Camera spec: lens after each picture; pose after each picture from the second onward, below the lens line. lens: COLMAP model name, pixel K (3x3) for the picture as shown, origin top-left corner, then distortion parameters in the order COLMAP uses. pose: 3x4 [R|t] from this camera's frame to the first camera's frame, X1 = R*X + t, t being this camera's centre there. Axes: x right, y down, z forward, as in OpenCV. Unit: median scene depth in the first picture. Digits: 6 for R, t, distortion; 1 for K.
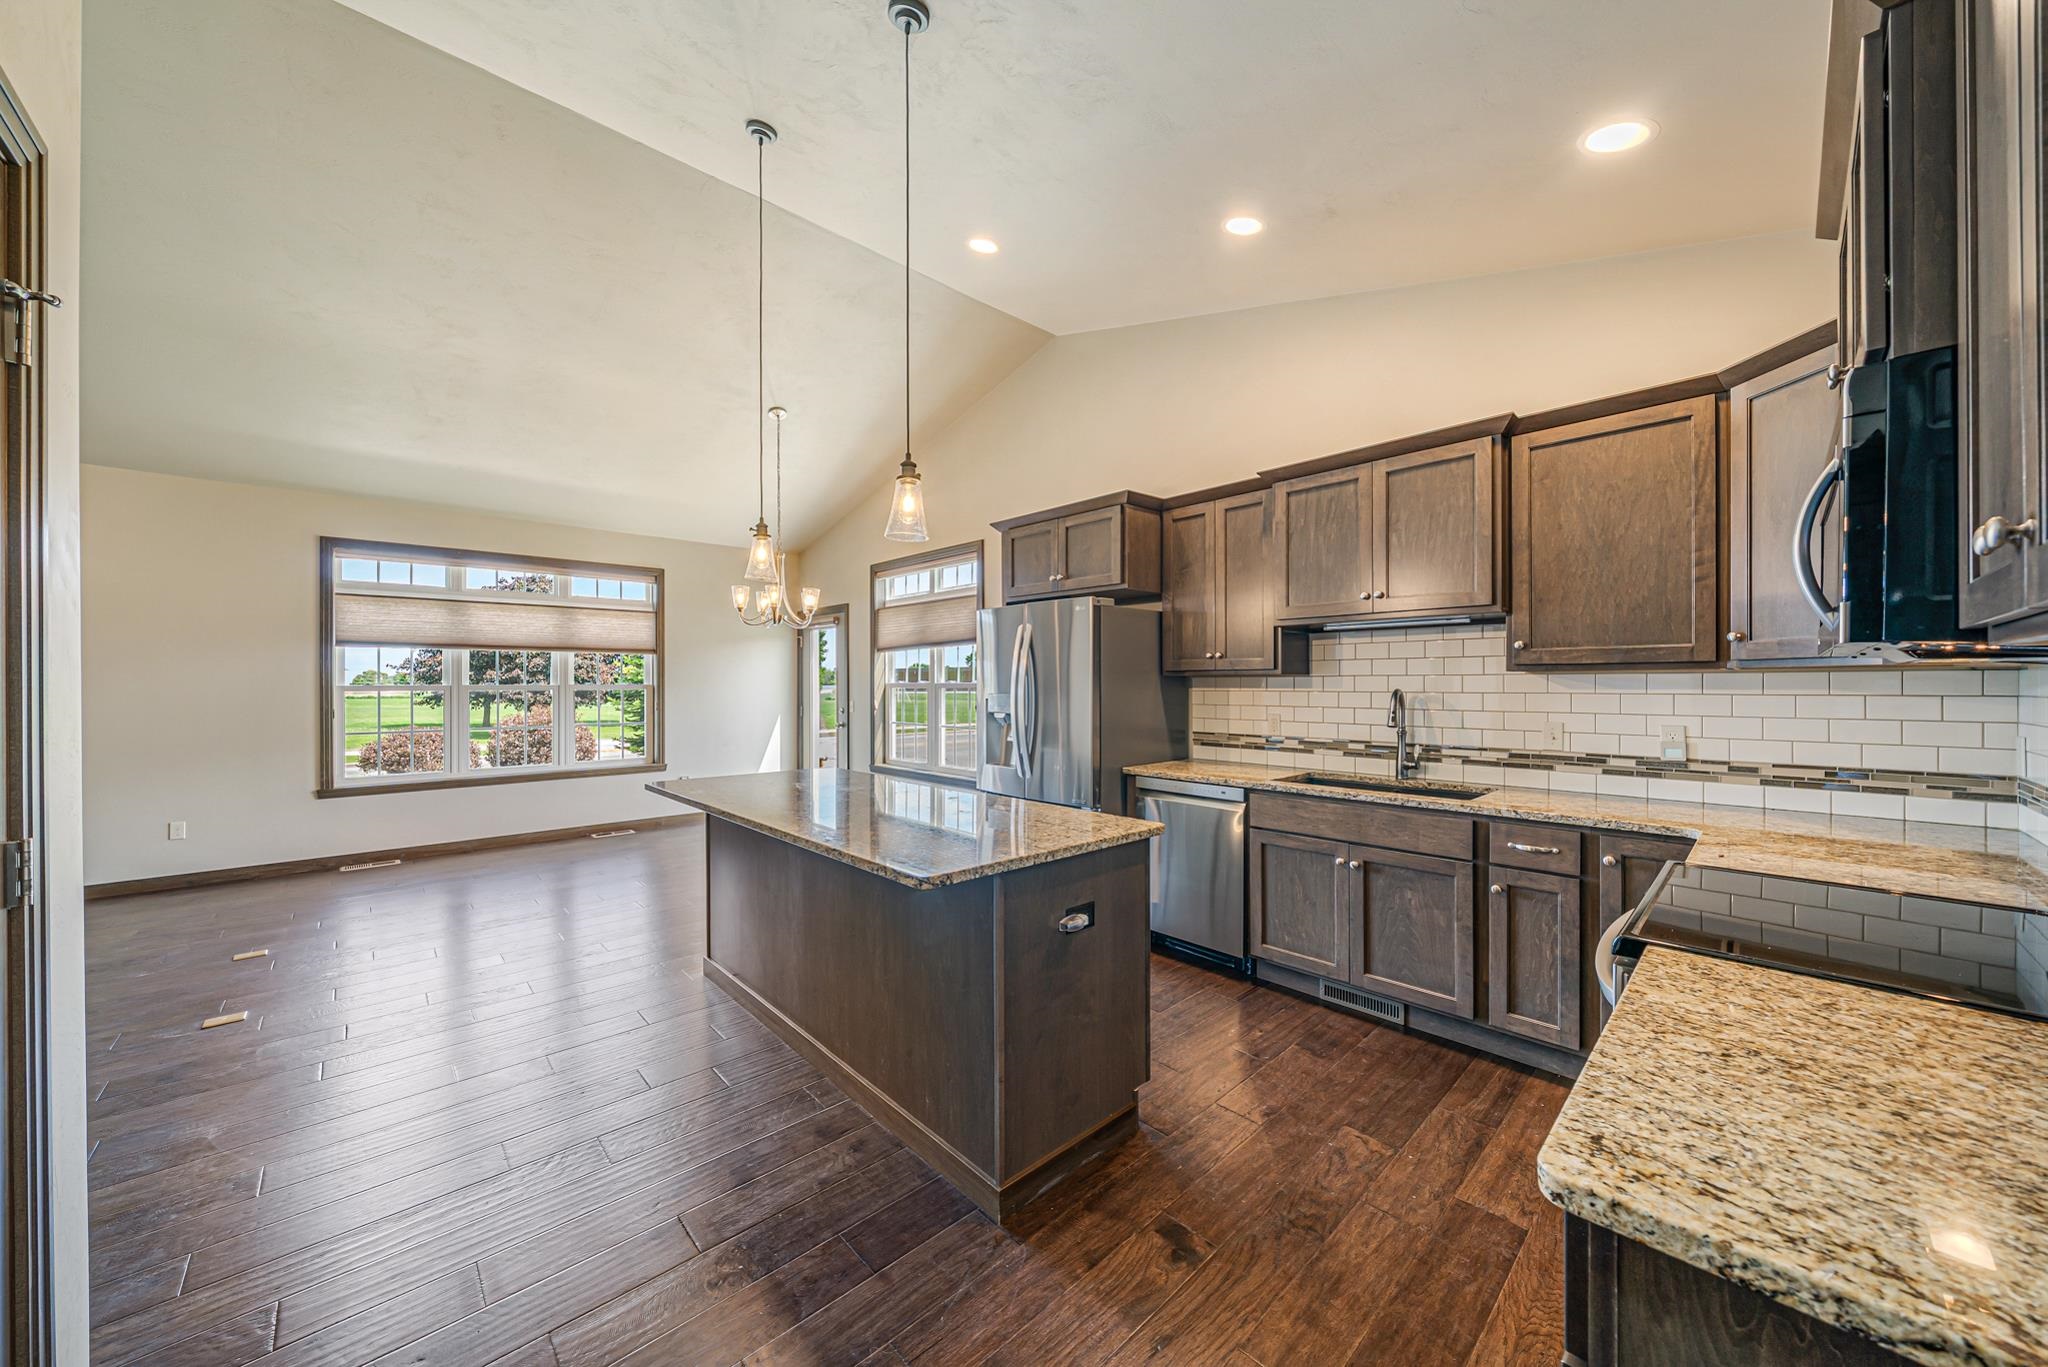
lens RADIAL K [[719.2, 0, 1014.3], [0, 719.2, 685.4], [0, 0, 1]] dist [-0.005532, 0.000052]
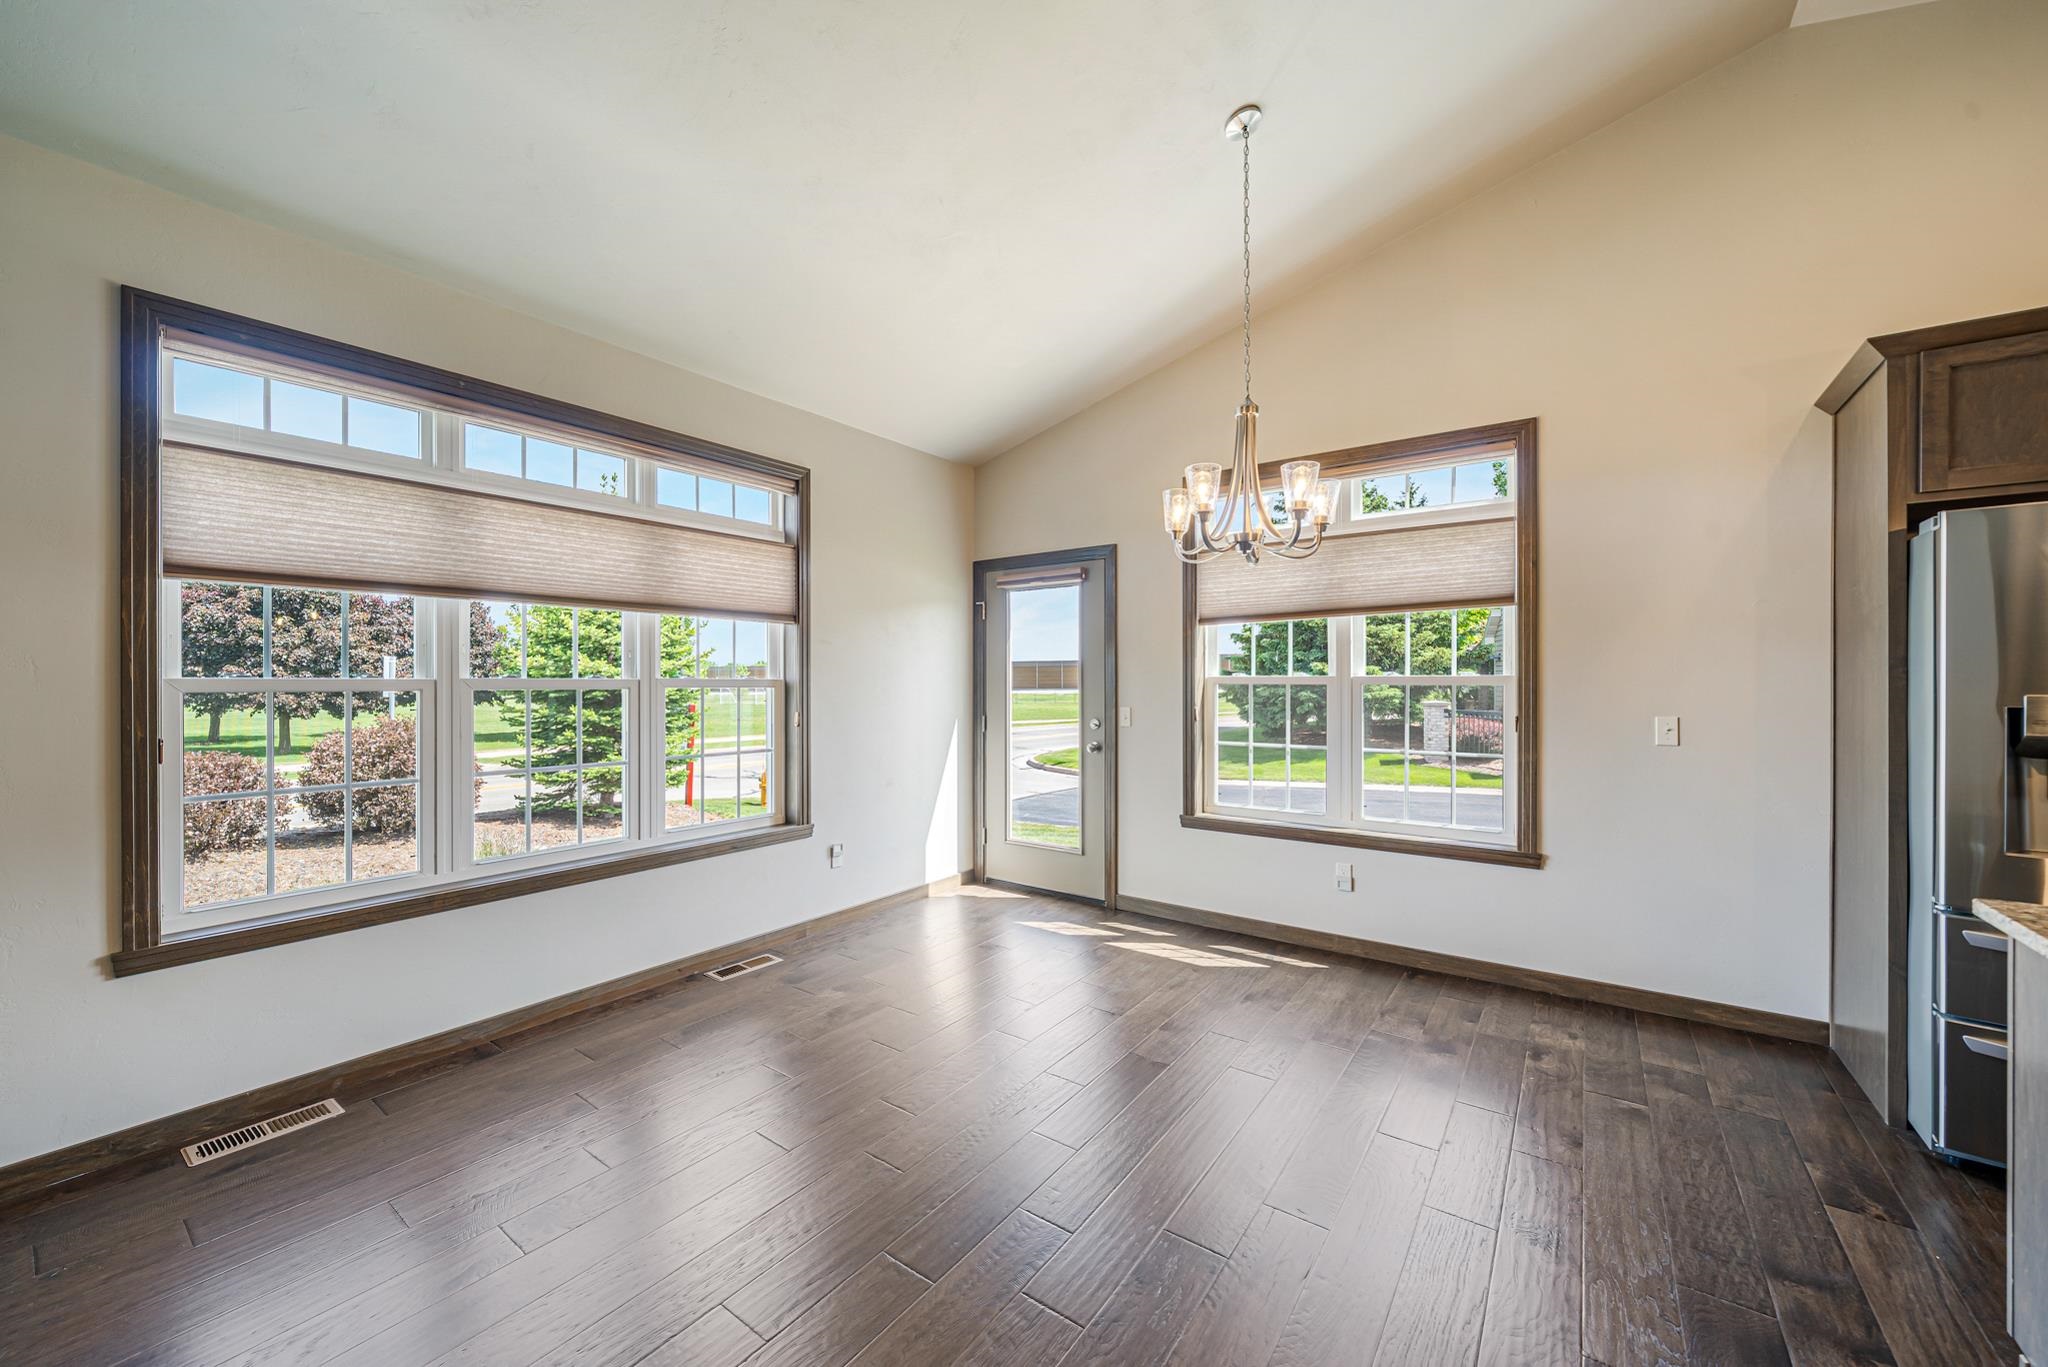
lens RADIAL K [[774.7, 0, 1014.8], [0, 774.7, 685.3], [0, 0, 1]] dist [-0.000901, -0.000130]
pose [[0.982856, -0.000093, 0.184377, -0.882997], [0.000075, 1.000000, 0.000104, 0.005834], [-0.184377, -0.000088, 0.982856, 0.776146]]
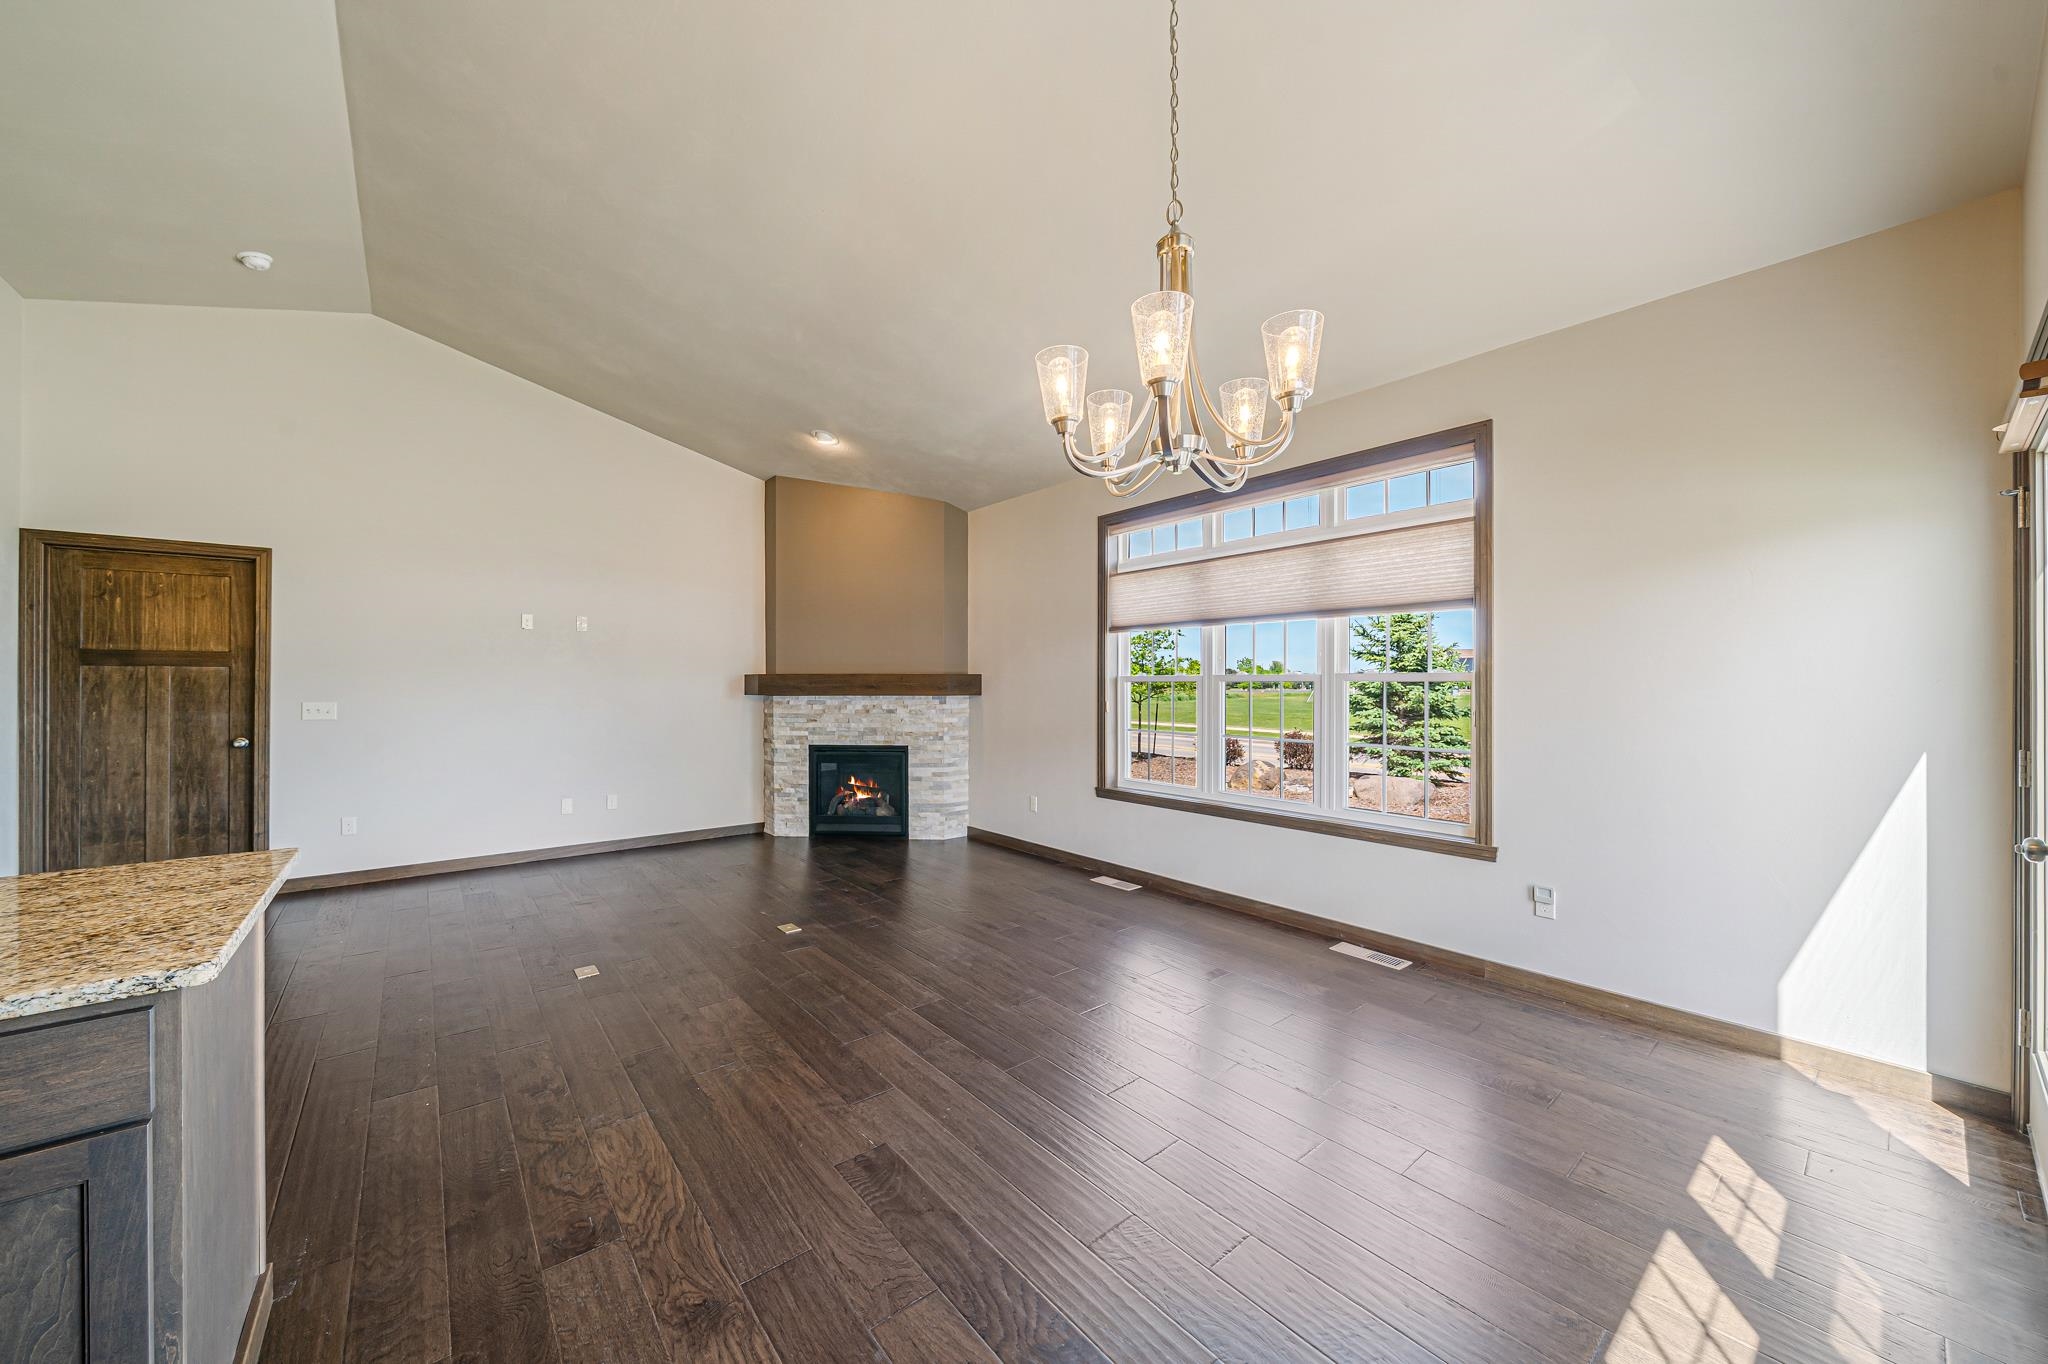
lens RADIAL K [[731.0, 0, 1009.8], [0, 731.0, 681.1], [0, 0, 1]] dist [-0.002043, 0.000029]
pose [[-0.066890, 0.001010, -0.997760, -0.007365], [-0.002642, 0.999996, 0.001189, 0.008805], [0.997757, 0.002716, -0.066887, 1.446283]]
